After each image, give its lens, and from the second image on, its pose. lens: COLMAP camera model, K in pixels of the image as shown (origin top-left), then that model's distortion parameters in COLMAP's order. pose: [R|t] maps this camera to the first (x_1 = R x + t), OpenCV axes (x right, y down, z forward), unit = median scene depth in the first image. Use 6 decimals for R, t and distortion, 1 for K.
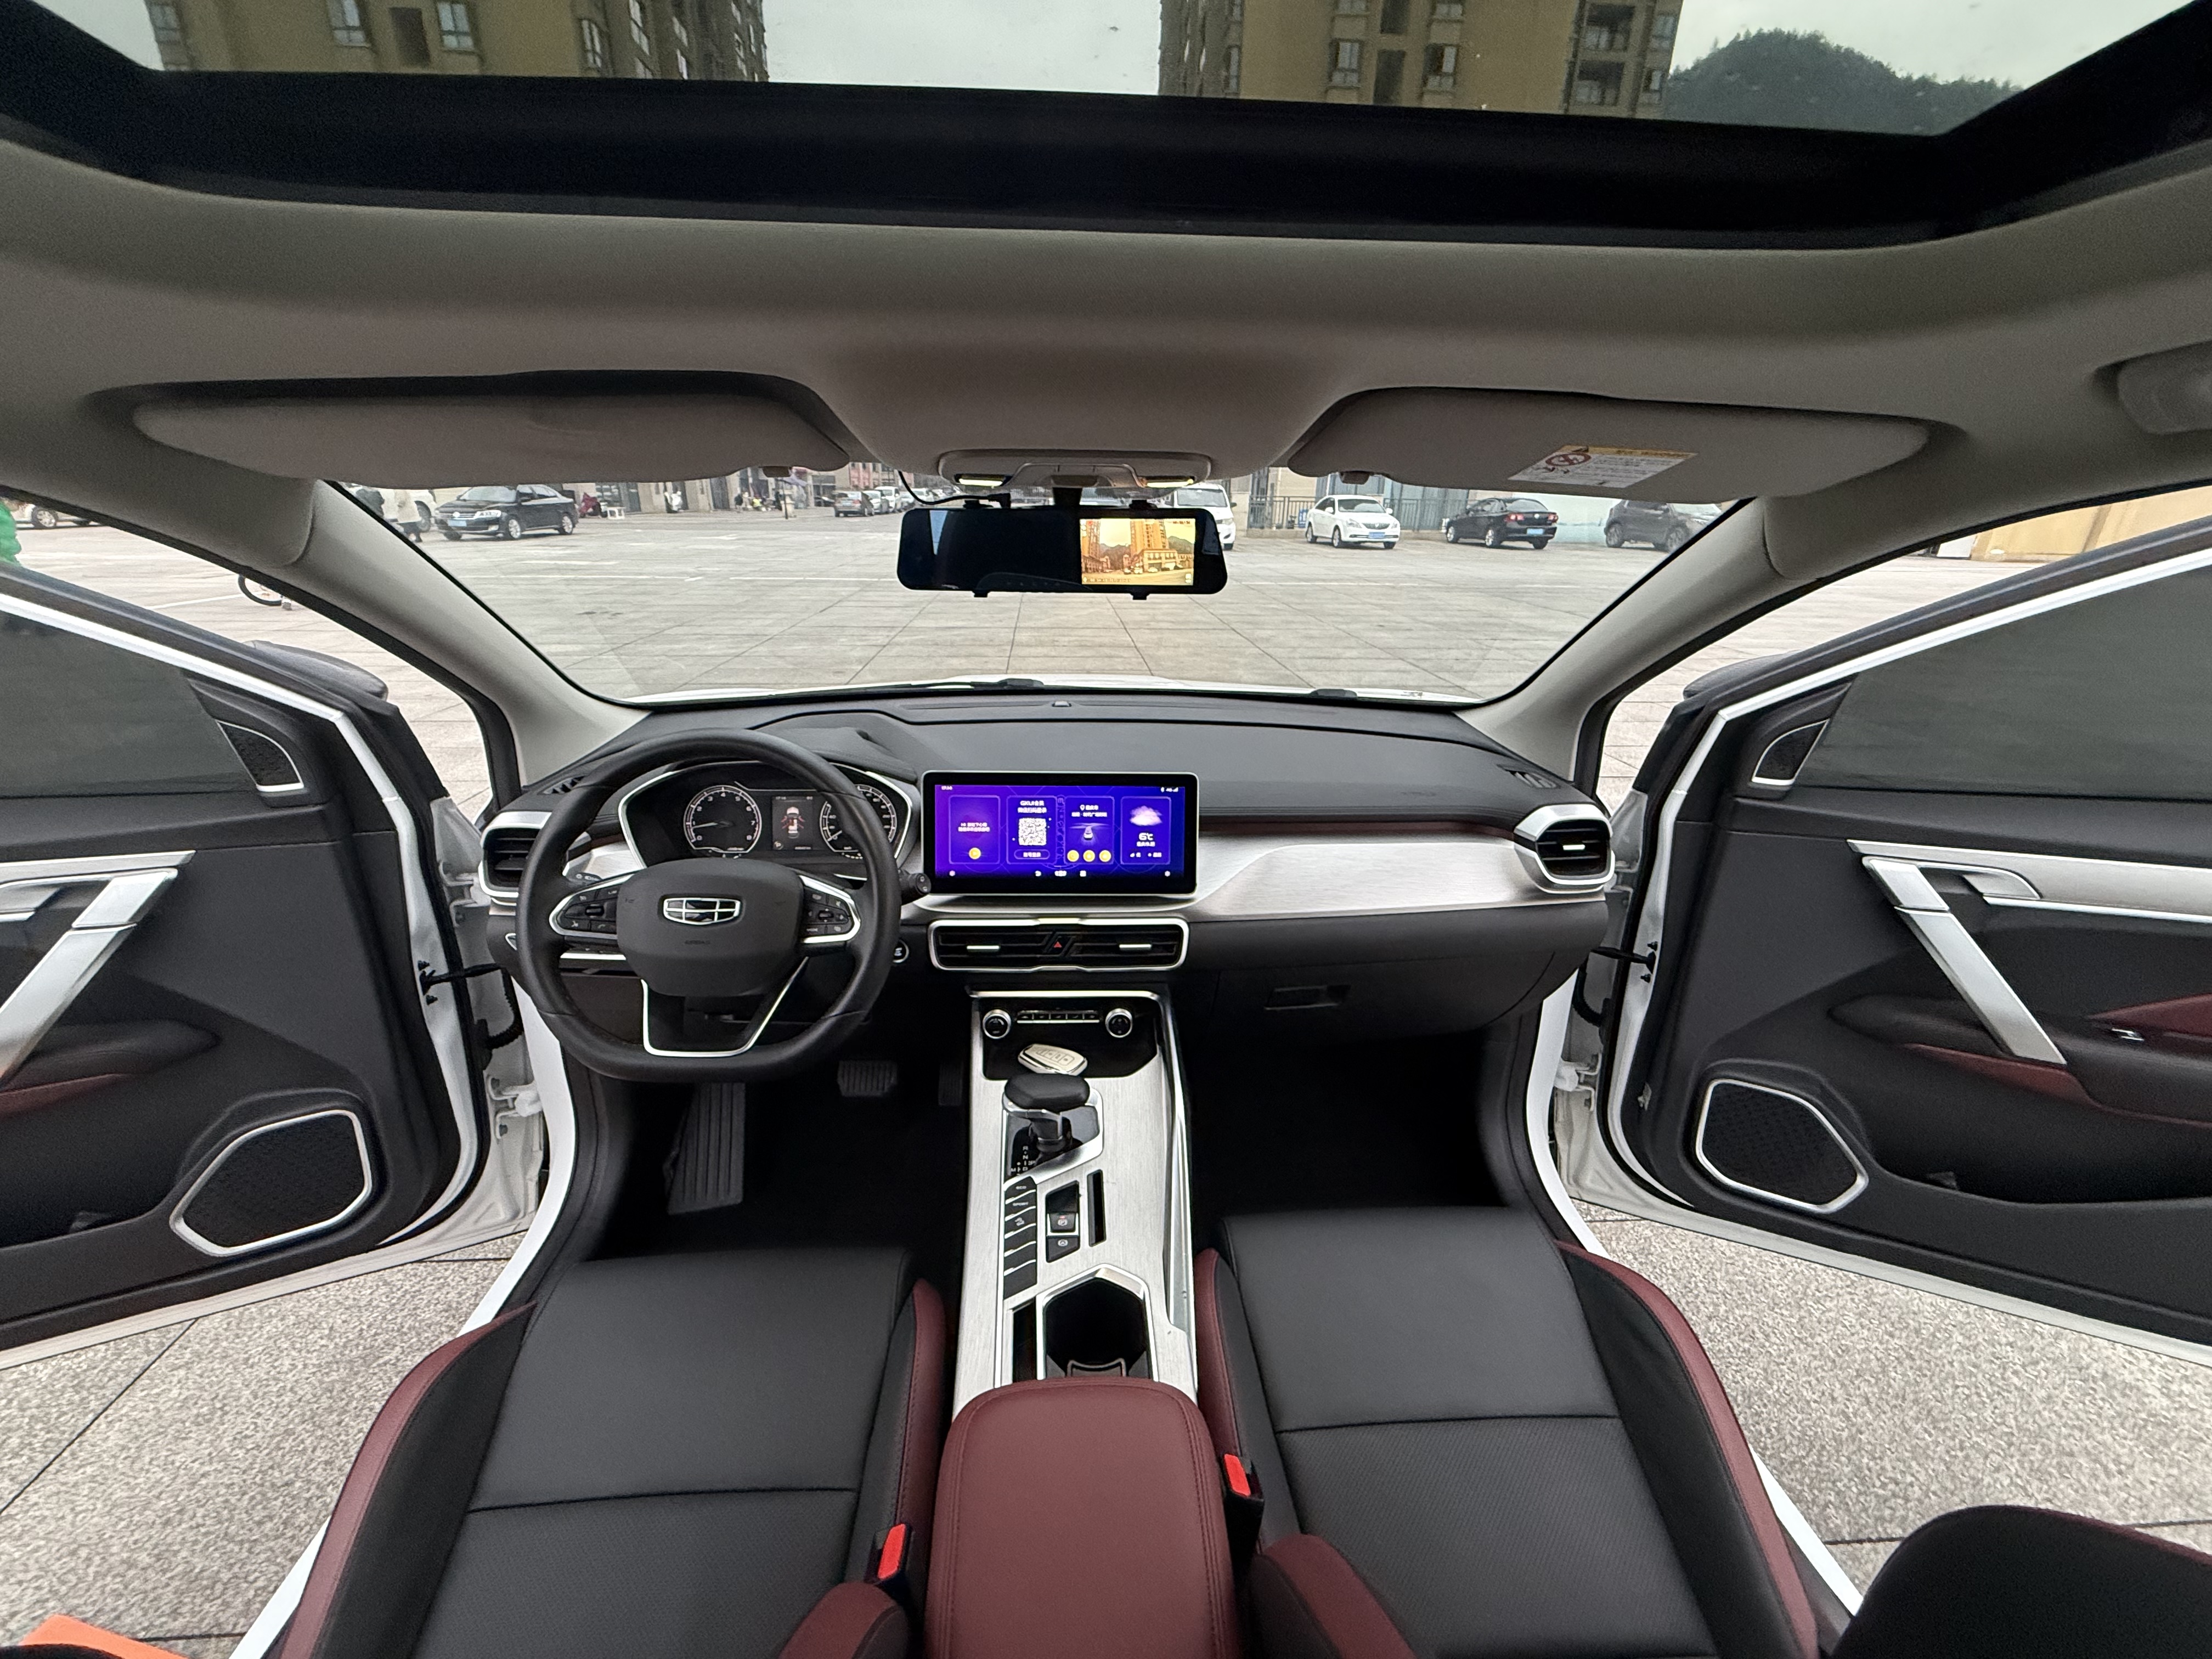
lens RADIAL K [[875.1, 0, 1099.3], [0, 875.1, 835.8], [0, 0, 1]] dist [-0.000570, 0.000047]
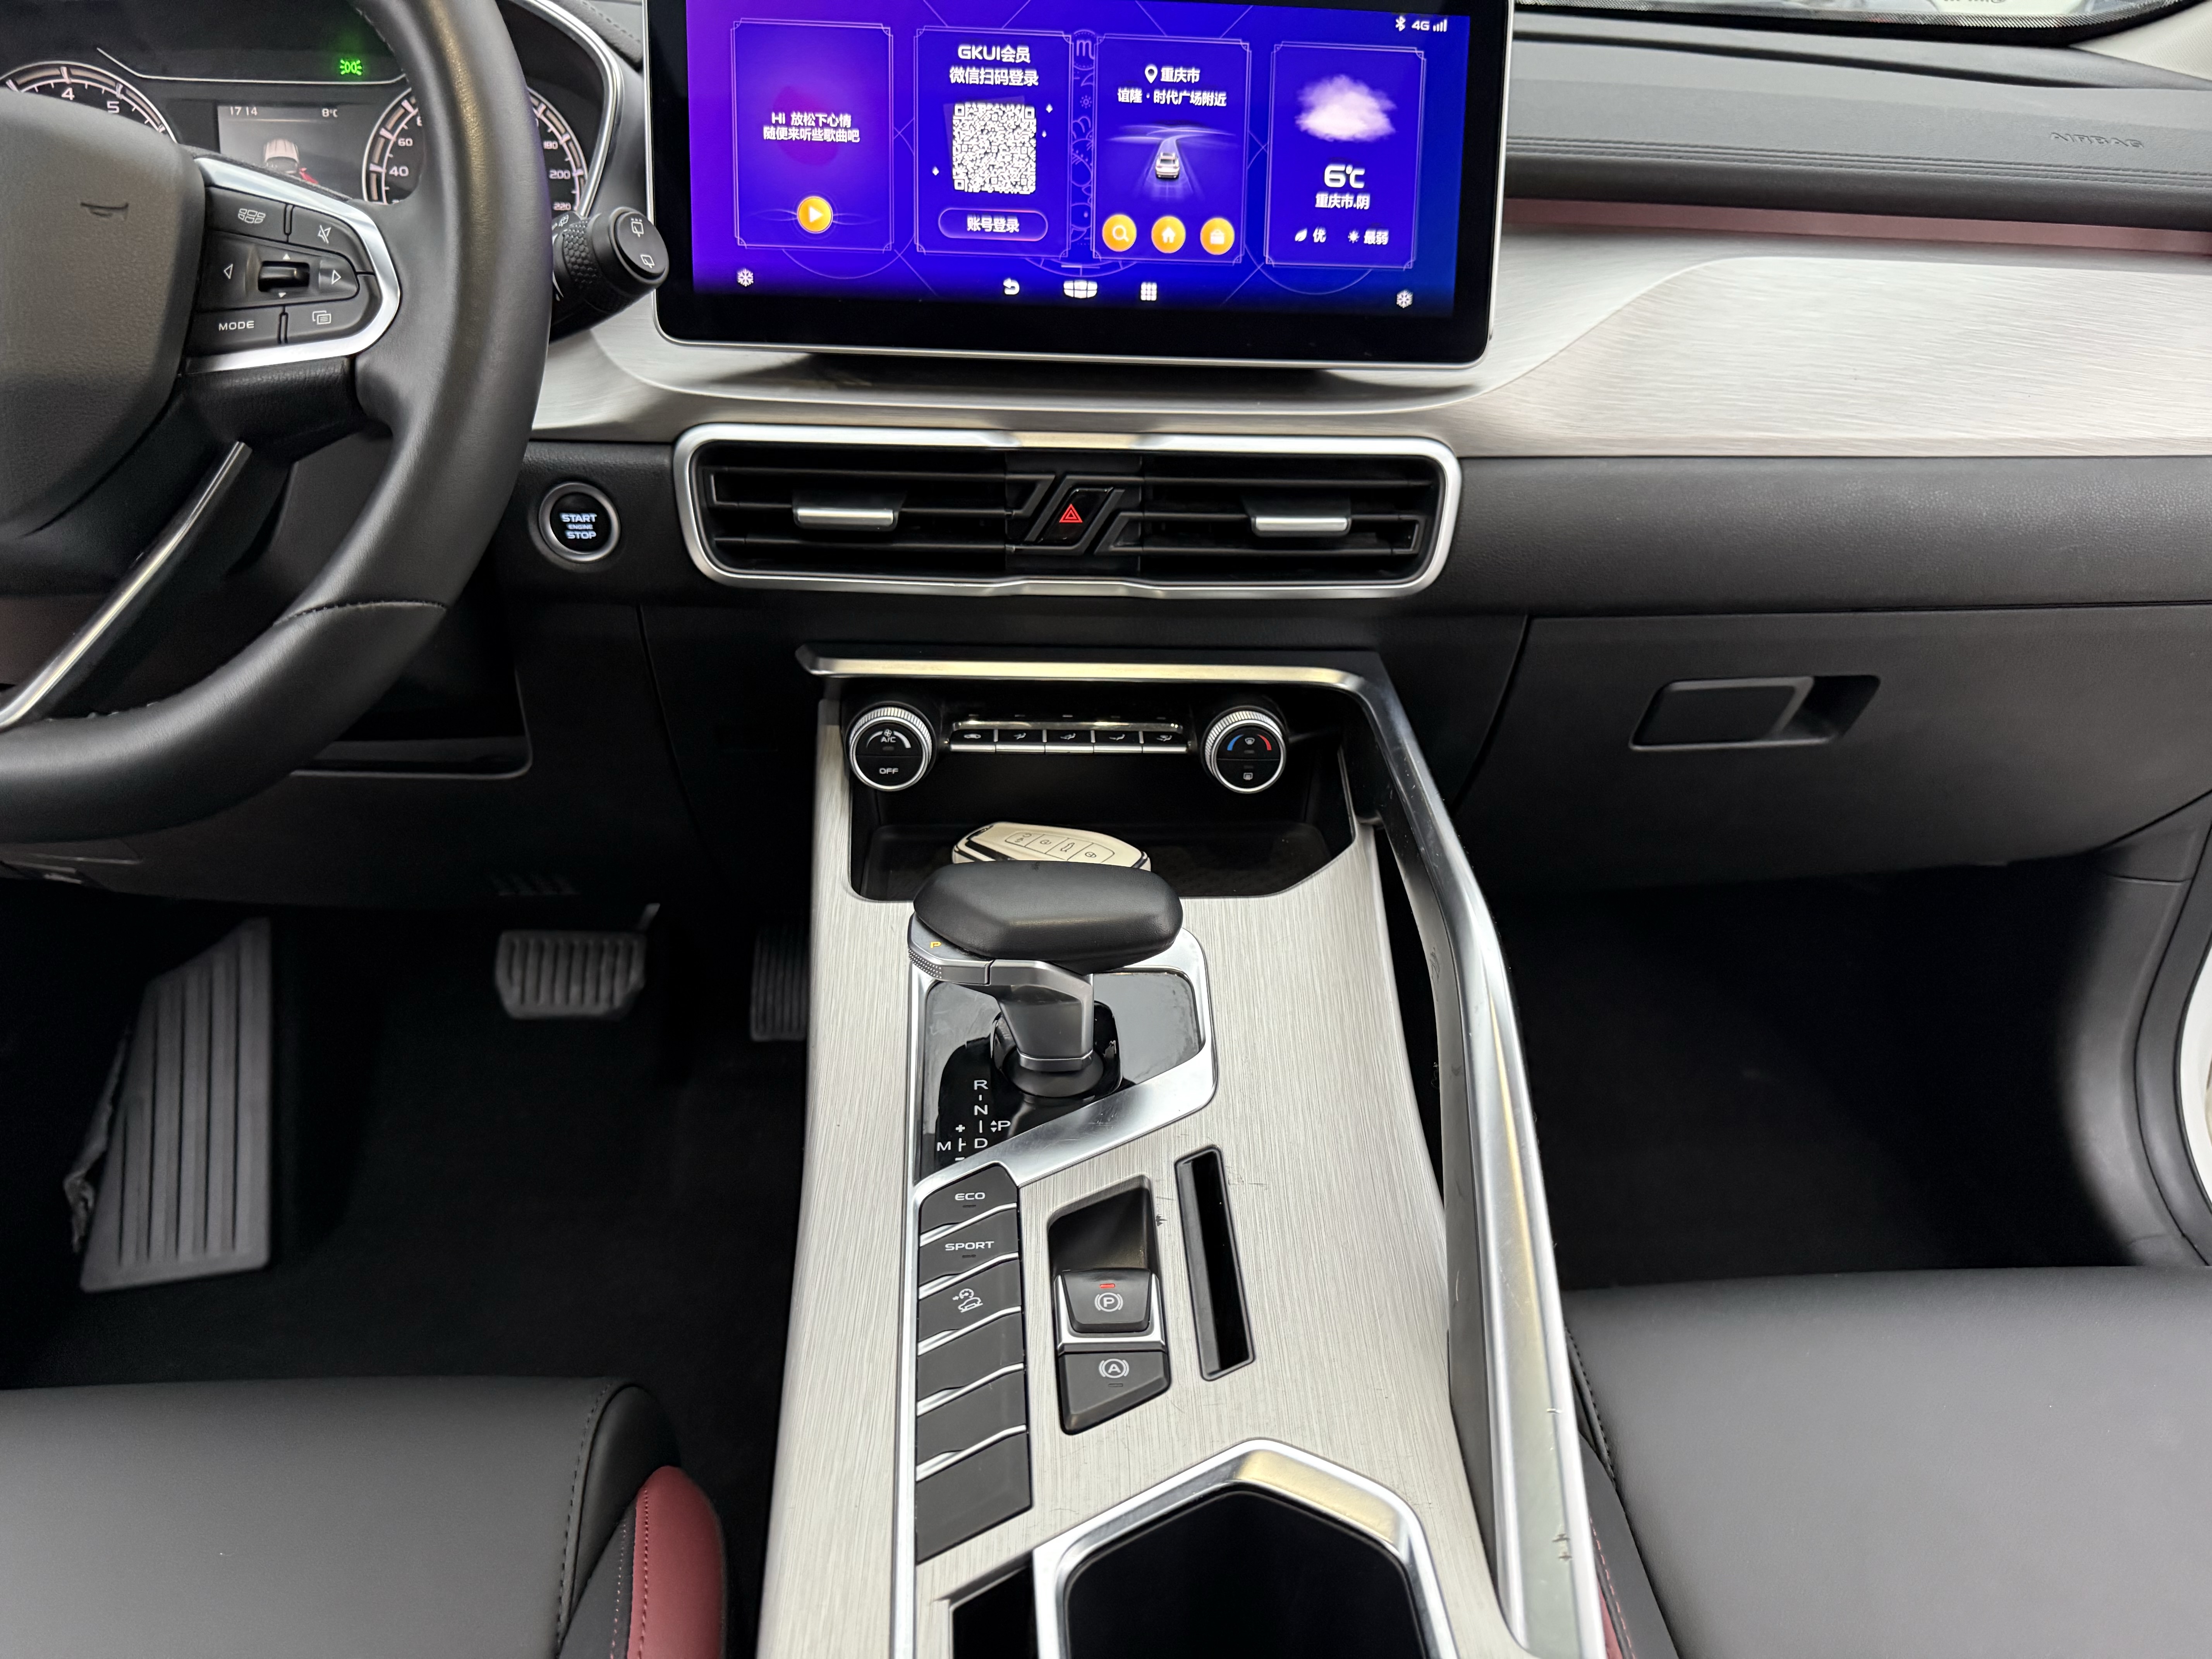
lens RADIAL K [[1563.3, 0, 1109.3], [0, 1563.3, 851.5], [0, 0, 1]] dist [0.026898, -0.032545]
pose [[0.999696, 0.007931, 0.023330, -0.045534], [-0.010850, 0.991746, 0.127761, 0.177410], [-0.022124, -0.127976, 0.991531, 0.393270]]
